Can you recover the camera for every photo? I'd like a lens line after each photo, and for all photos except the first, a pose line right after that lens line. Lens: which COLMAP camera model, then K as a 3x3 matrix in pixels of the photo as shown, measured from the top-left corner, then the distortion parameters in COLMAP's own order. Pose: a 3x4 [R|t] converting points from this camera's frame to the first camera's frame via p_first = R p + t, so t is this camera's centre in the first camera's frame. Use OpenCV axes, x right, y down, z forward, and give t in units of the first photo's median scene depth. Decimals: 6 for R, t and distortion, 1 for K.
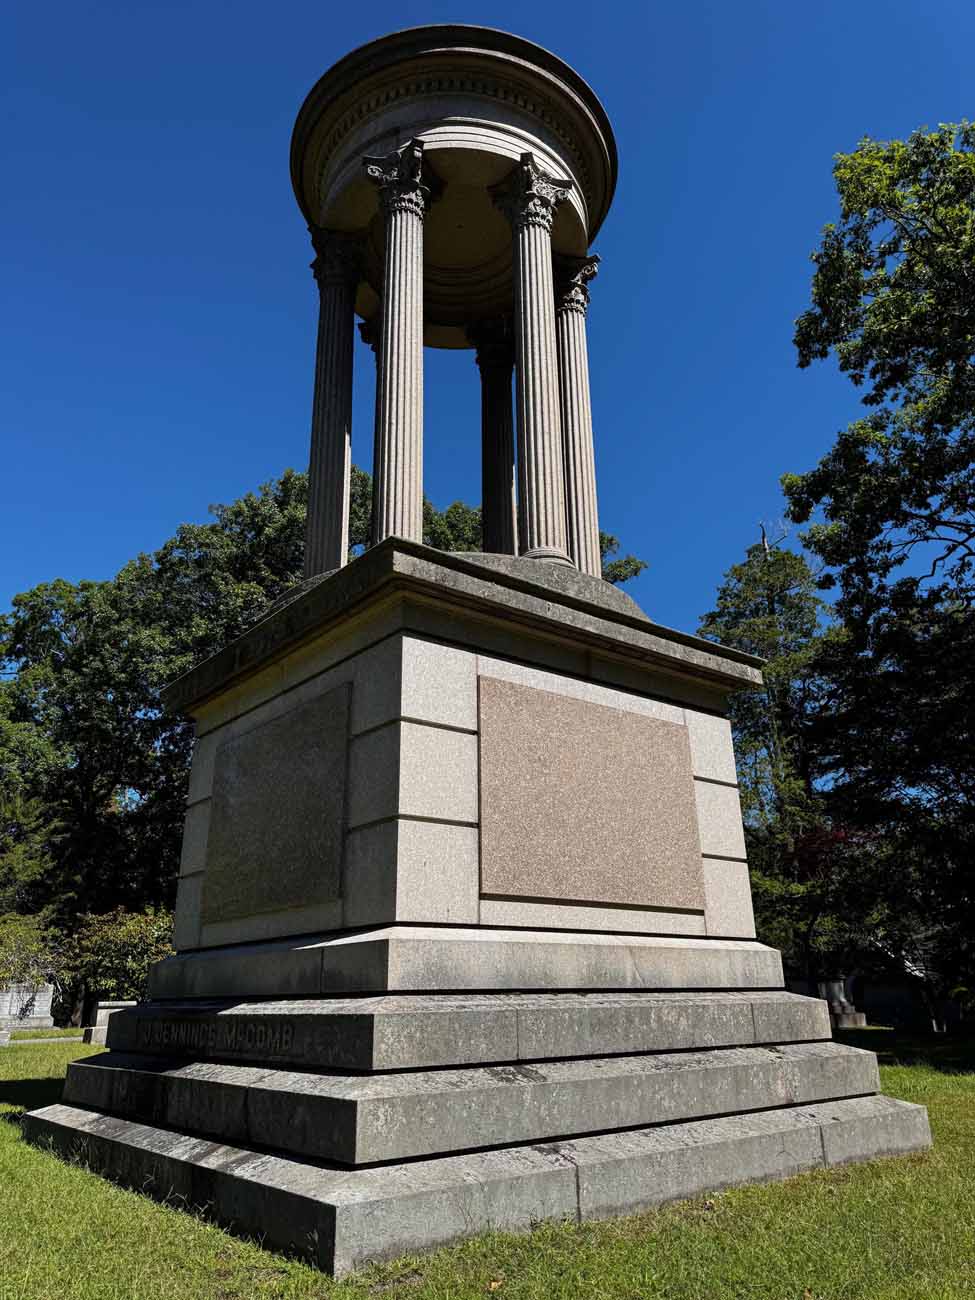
lens RADIAL K [[912.1, 0, 493.0], [0, 912.1, 647.5], [0, 0, 1]] dist [0.034072, -0.026240]
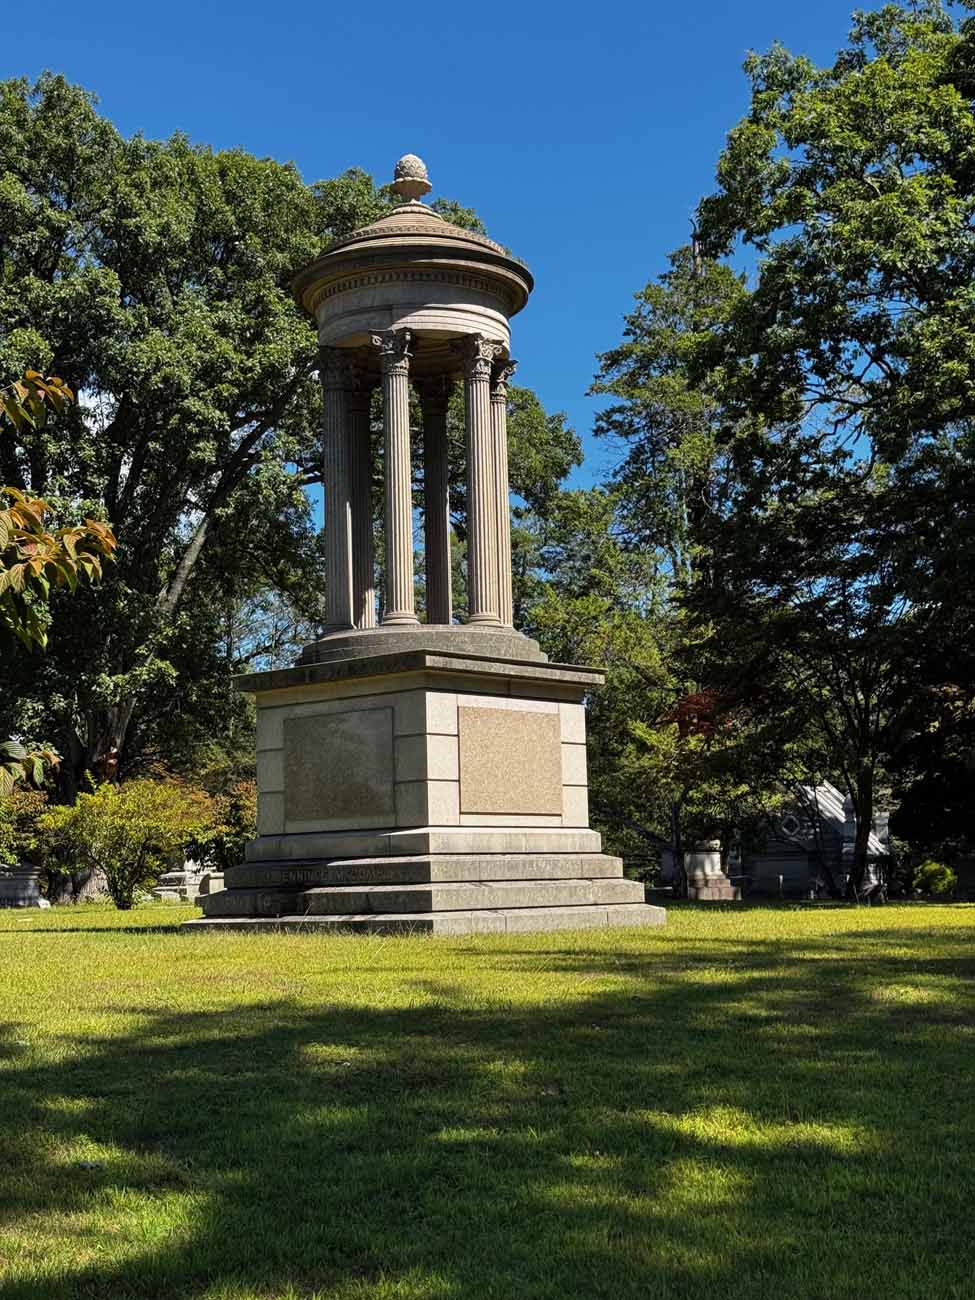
lens RADIAL K [[1815.1, 0, 487.5], [0, 1815.1, 650.8], [0, 0, 1]] dist [0.074393, 0.000000]
pose [[0.986404, 0.011641, 0.163929, -0.571452], [-0.049472, 0.972253, 0.228642, -0.942690], [-0.156718, -0.233643, 0.959609, -2.643000]]
